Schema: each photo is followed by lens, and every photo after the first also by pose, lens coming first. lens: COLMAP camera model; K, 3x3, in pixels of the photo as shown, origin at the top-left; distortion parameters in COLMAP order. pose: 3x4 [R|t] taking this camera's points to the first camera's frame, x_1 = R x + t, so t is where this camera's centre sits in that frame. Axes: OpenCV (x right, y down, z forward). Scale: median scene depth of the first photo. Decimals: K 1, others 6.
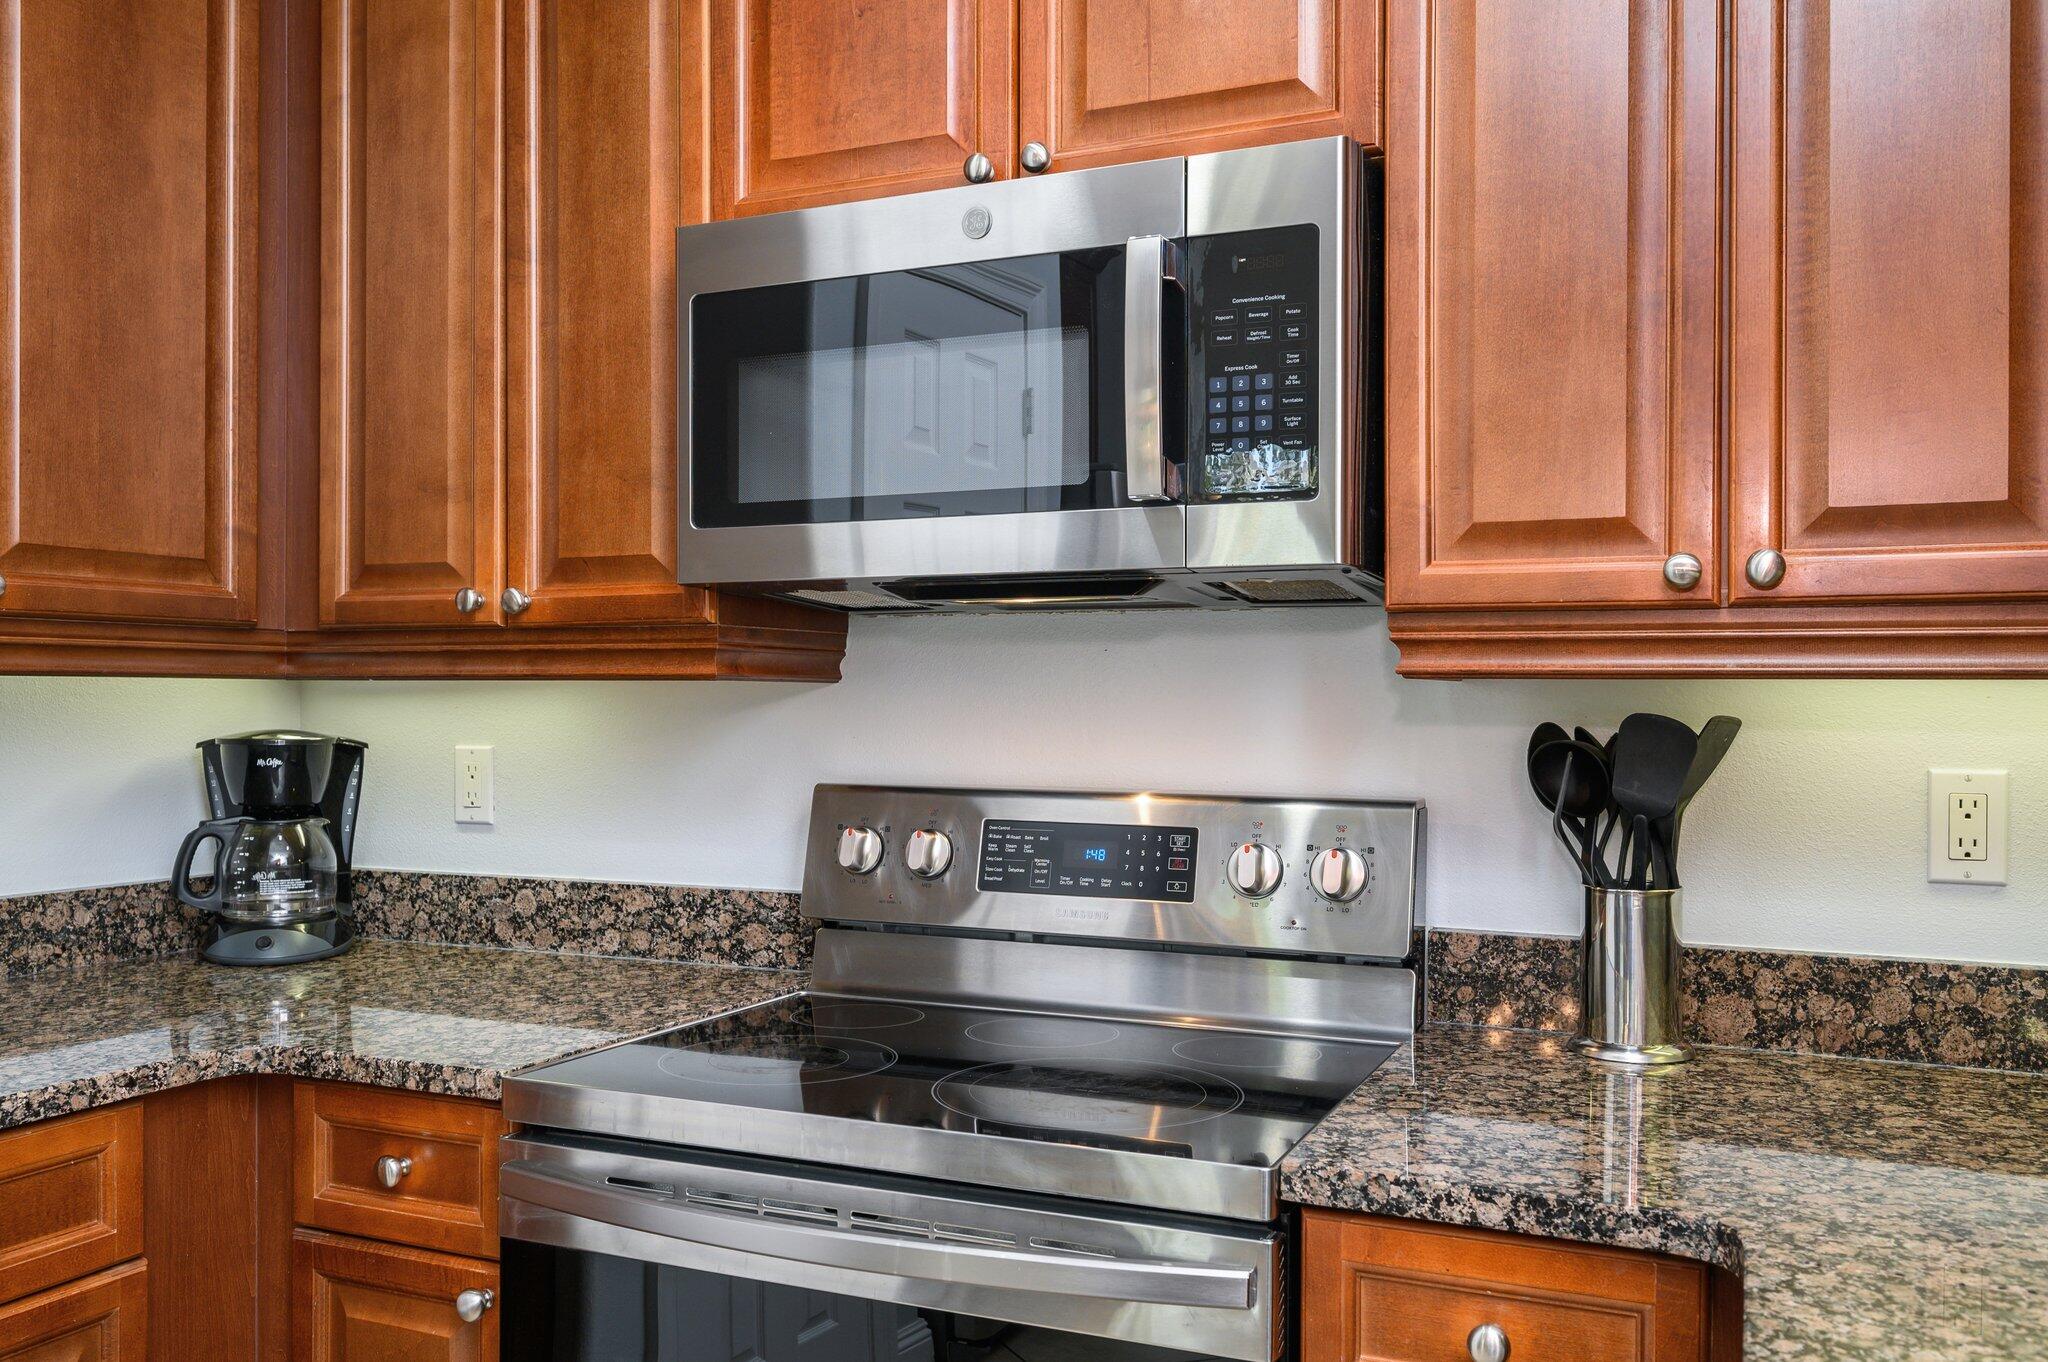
lens RADIAL K [[1646.7, 0, 1023.1], [0, 1646.7, 709.4], [0, 0, 1]] dist [-0.006058, -0.000961]
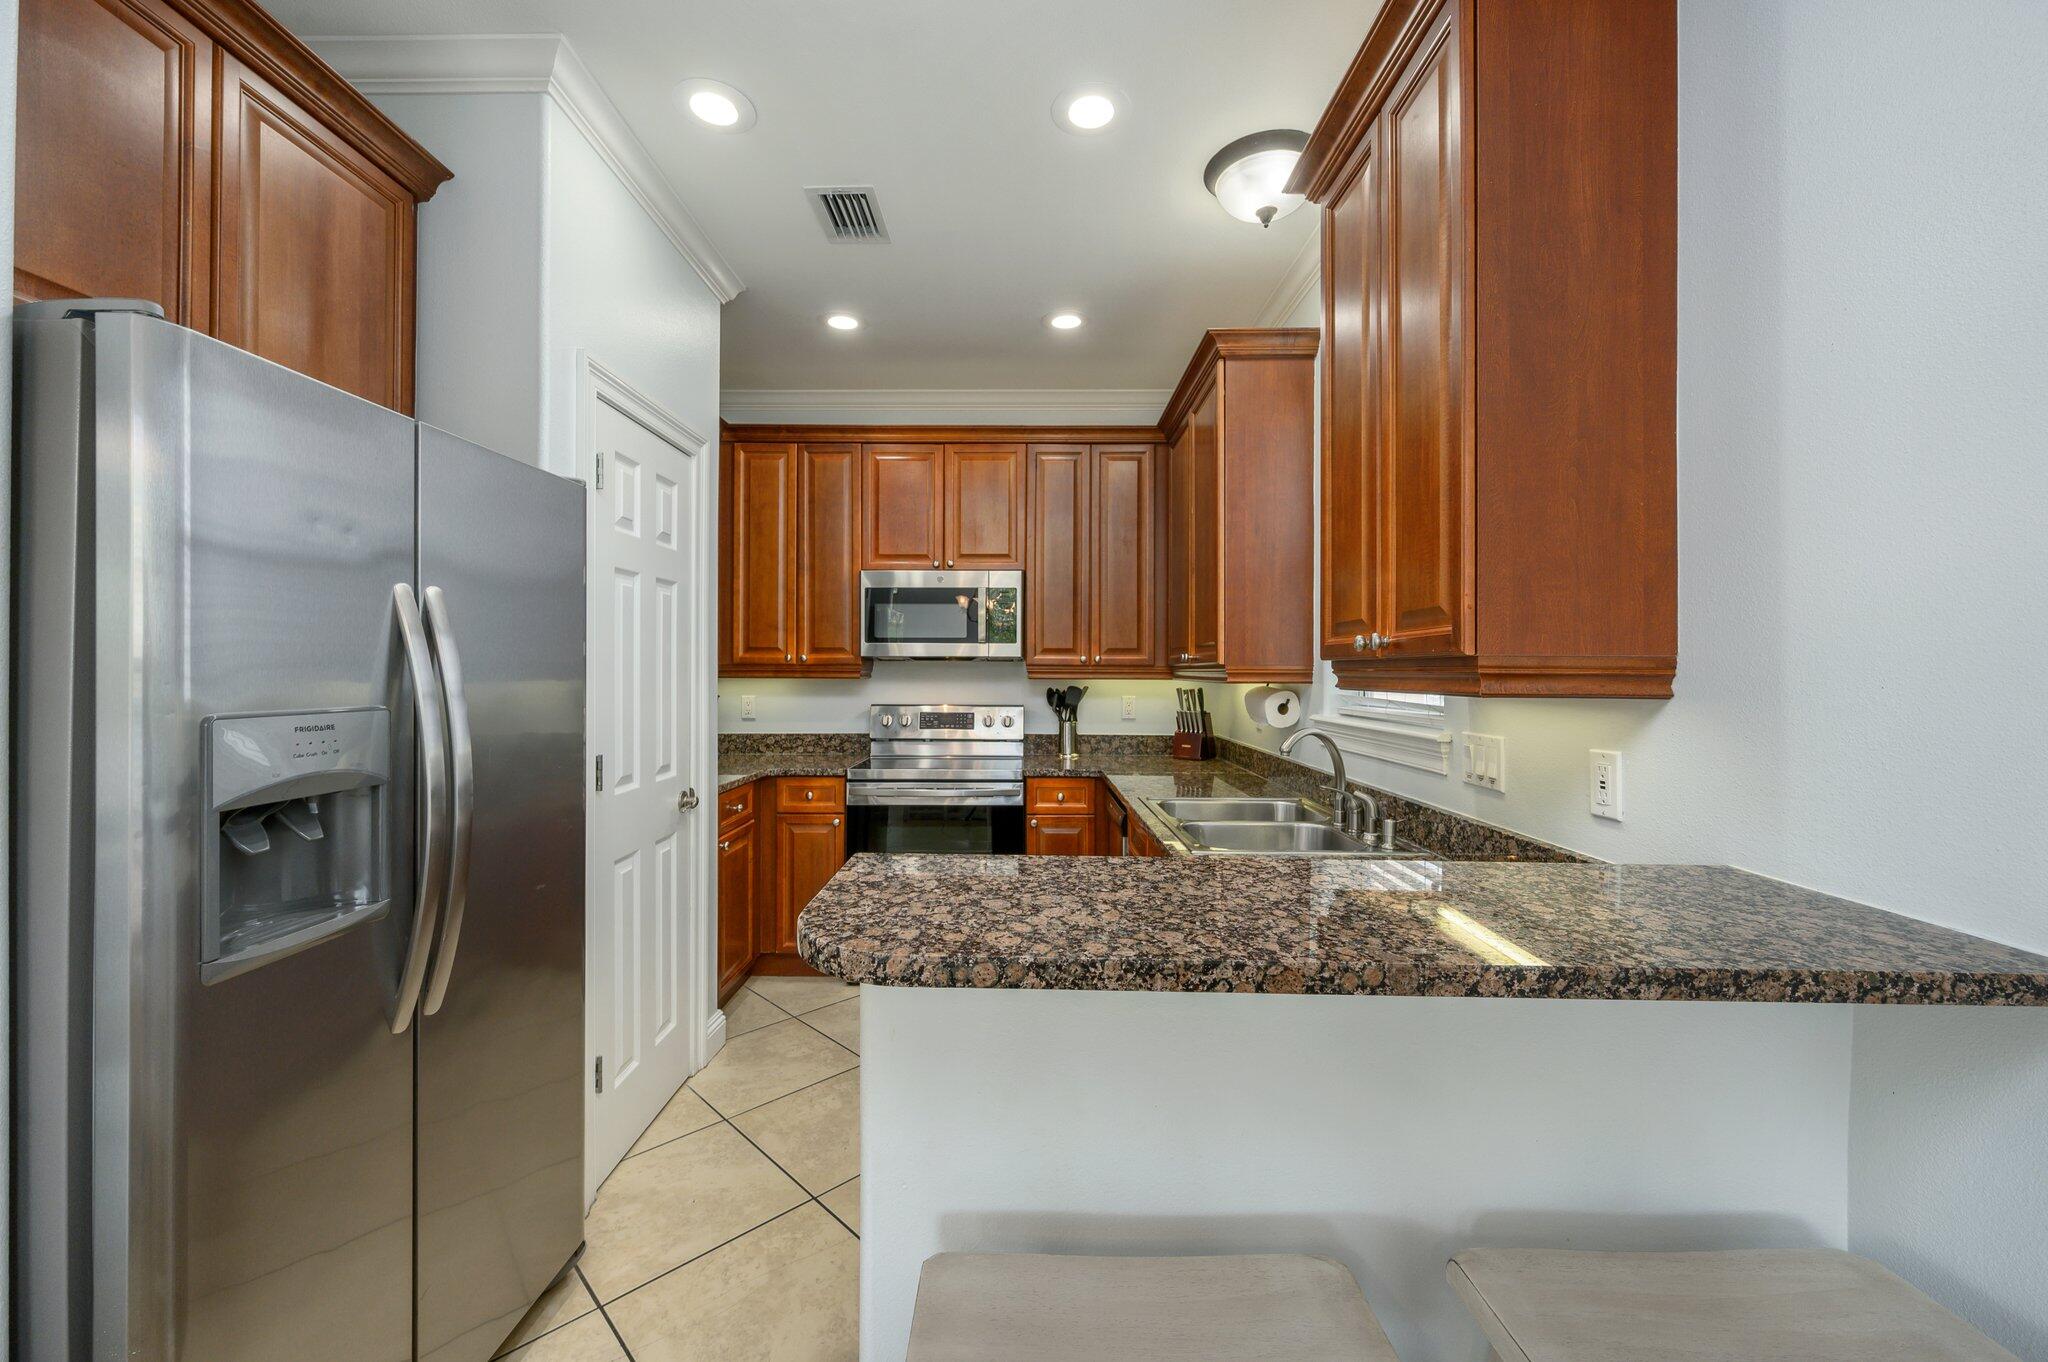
lens RADIAL K [[800.2, 0, 1024.0], [0, 800.2, 681.0], [0, 0, 1]] dist [-0.000263, 0.000000]
pose [[0.914542, -0.004577, 0.404464, -0.677303], [0.002432, 0.999980, 0.005817, -0.024596], [-0.404483, -0.004336, 0.914535, -1.061281]]
